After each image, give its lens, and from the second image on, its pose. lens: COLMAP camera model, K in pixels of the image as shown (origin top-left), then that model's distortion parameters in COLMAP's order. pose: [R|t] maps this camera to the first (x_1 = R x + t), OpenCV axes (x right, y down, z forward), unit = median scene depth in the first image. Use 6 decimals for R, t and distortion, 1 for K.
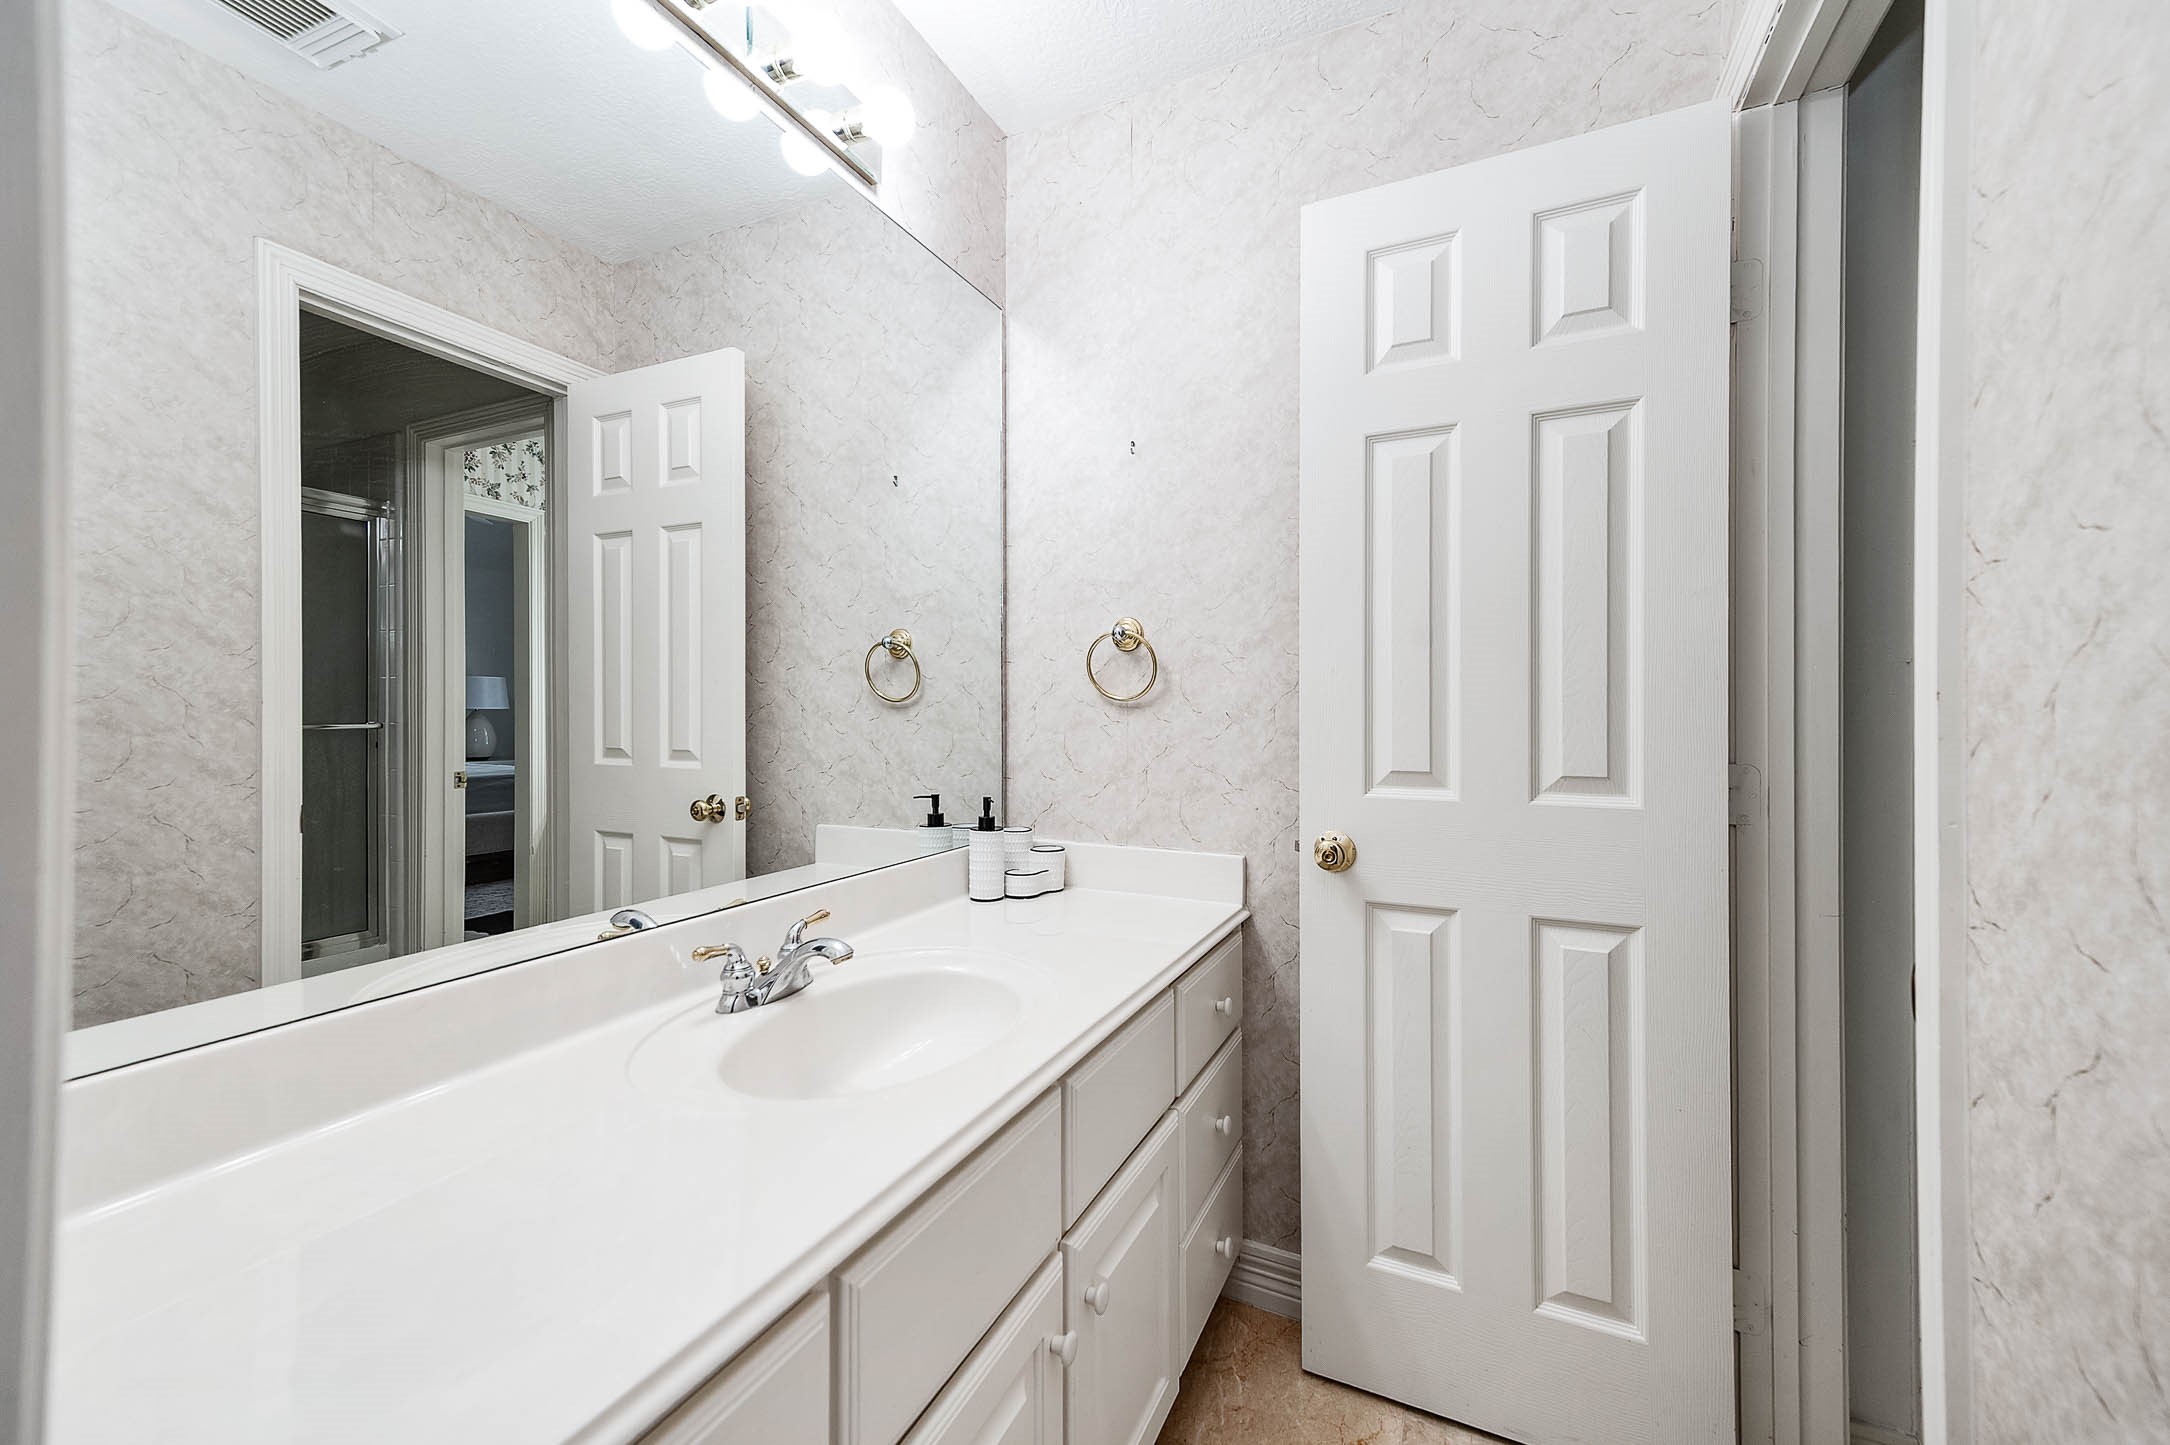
lens RADIAL K [[857.6, 0, 1083.5], [0, 857.6, 714.6], [0, 0, 1]] dist [0.008733, 0.001575]
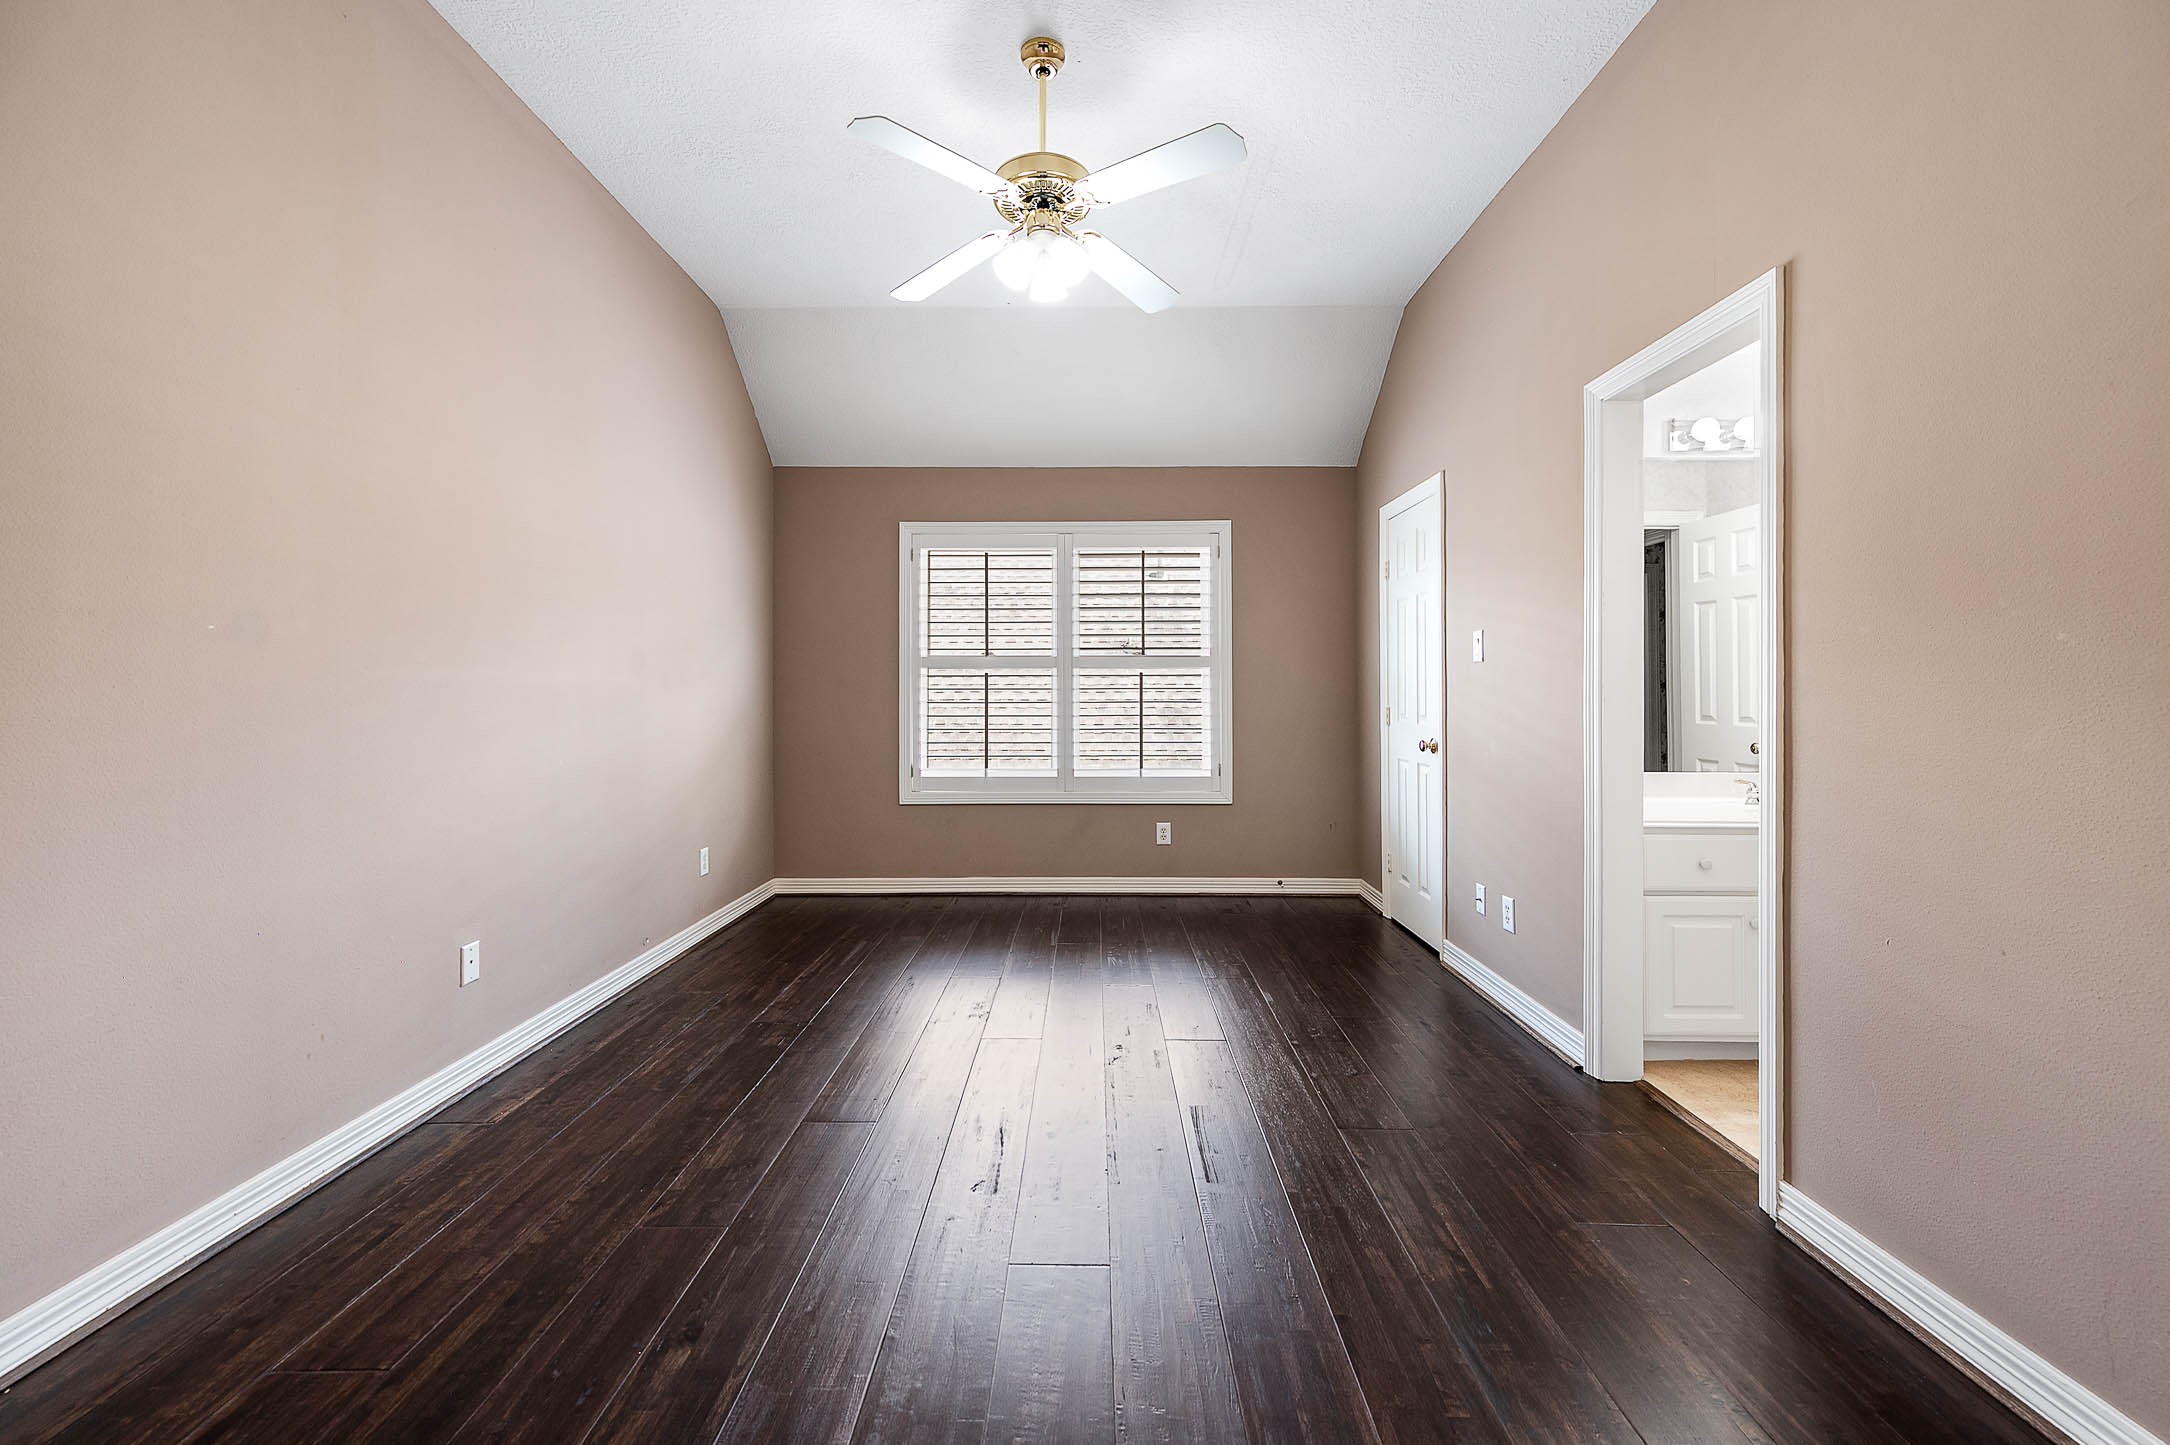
lens RADIAL K [[857.6, 0, 1084.0], [0, 857.6, 704.6], [0, 0, 1]] dist [0.008733, 0.001575]
pose [[0.424099, -0.004924, -0.905603, 0.595621], [0.008194, 0.999965, -0.001600, 0.006769], [0.905579, -0.006741, 0.424124, -1.053606]]
